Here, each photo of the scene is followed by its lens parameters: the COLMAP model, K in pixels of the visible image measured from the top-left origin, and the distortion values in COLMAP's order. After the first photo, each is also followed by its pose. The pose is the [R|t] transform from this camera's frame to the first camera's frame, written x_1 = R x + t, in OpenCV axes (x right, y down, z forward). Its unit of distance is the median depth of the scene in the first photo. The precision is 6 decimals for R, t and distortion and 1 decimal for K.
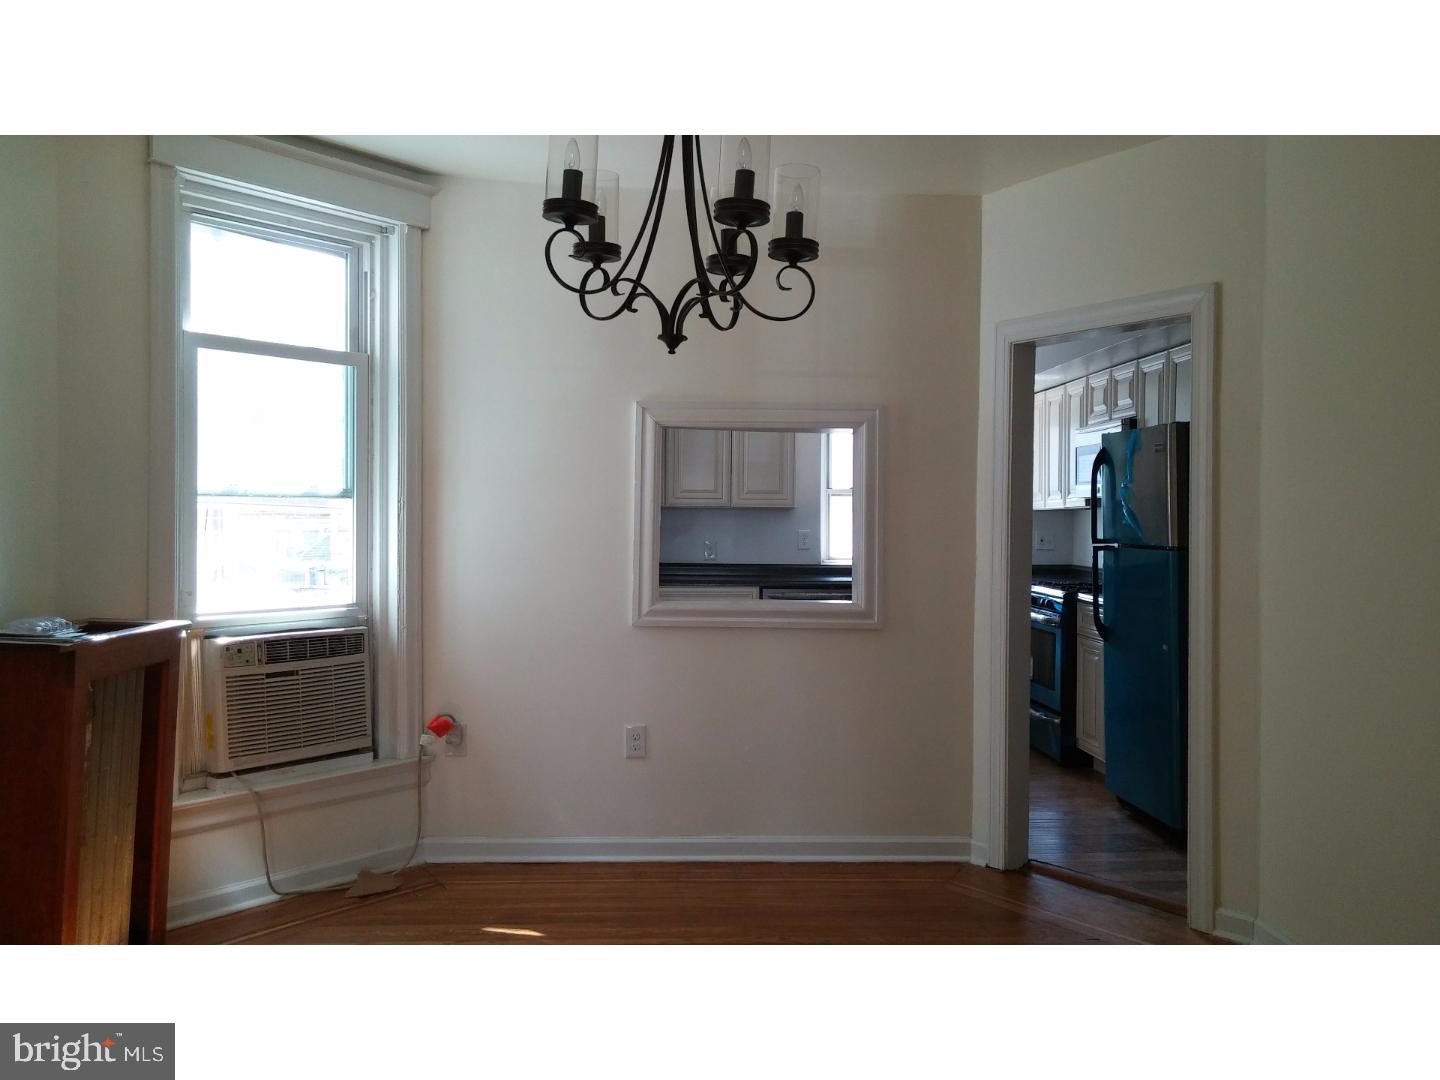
lens RADIAL K [[1241.9, 0, 721.7], [0, 1241.9, 523.4], [0, 0, 1]] dist [0.105092, -0.184287]
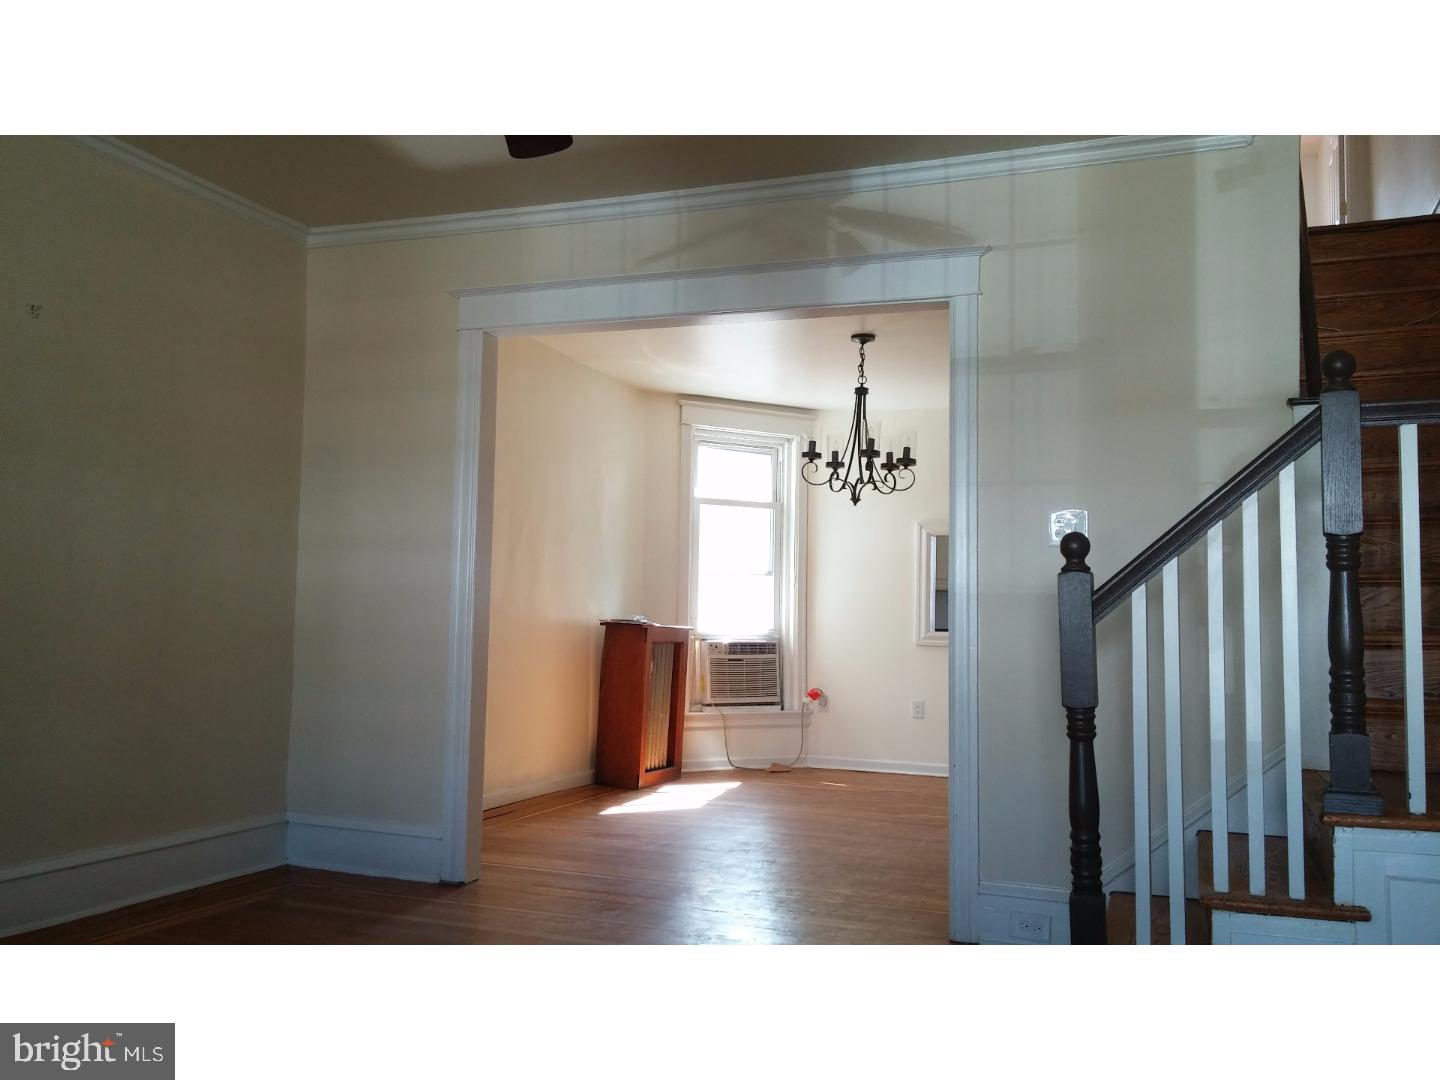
lens RADIAL K [[1170.7, 0, 720.0], [0, 1170.7, 540.0], [0, 0, 1]] dist [0.034445, -0.009512]
pose [[0.915449, -0.020749, -0.401899, 0.397981], [-0.011631, 0.996889, -0.077960, 0.073236], [0.402266, 0.076043, 0.912359, -0.769518]]
